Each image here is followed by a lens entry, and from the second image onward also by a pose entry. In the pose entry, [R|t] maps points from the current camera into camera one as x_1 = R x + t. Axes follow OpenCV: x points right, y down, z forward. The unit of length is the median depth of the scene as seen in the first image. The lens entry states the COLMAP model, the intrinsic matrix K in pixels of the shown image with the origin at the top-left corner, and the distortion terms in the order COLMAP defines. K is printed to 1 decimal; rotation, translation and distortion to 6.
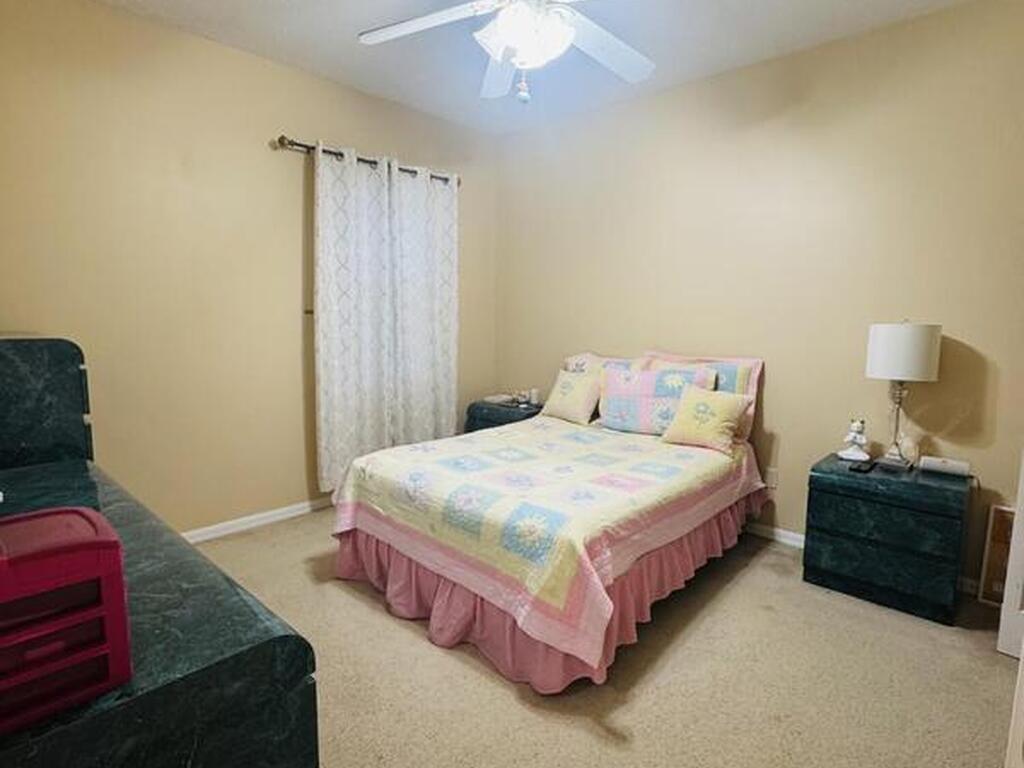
lens RADIAL K [[545.8, 0, 513.2], [0, 545.8, 385.7], [0, 0, 1]] dist [-0.003724, -0.000342]
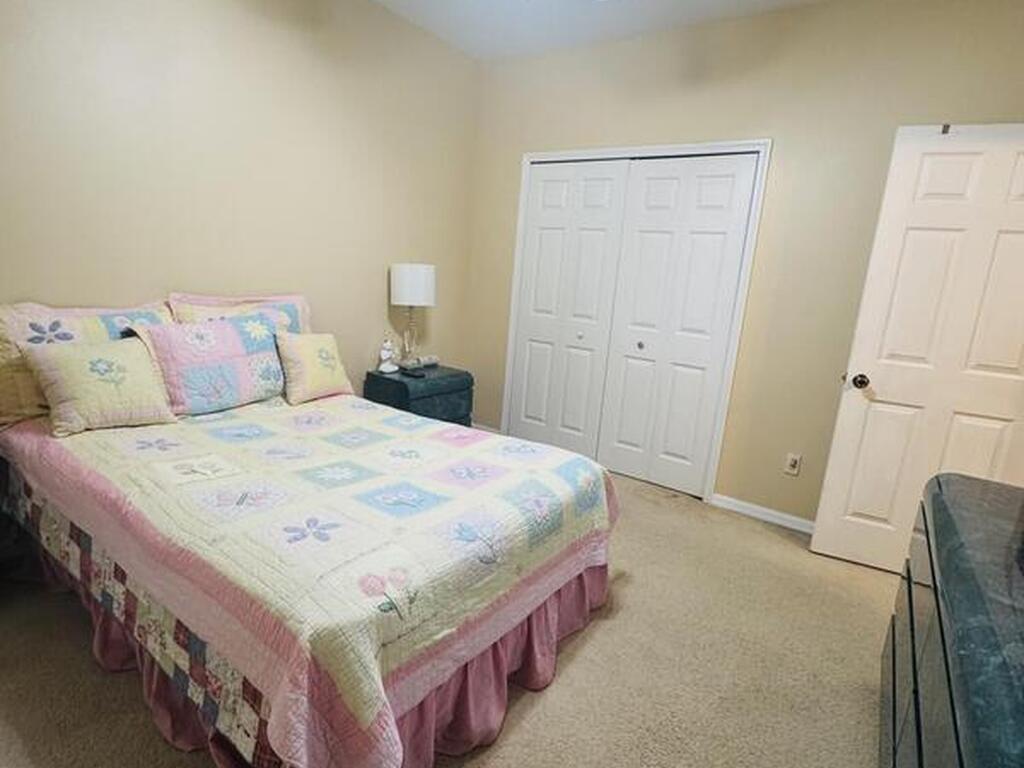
lens RADIAL K [[545.8, 0, 512.8], [0, 545.8, 384.3], [0, 0, 1]] dist [-0.003724, -0.000342]
pose [[-0.129118, -0.232390, 0.964014, -0.685522], [0.046572, 0.969658, 0.239989, -0.134896], [-0.990535, 0.075883, -0.114377, 0.925410]]
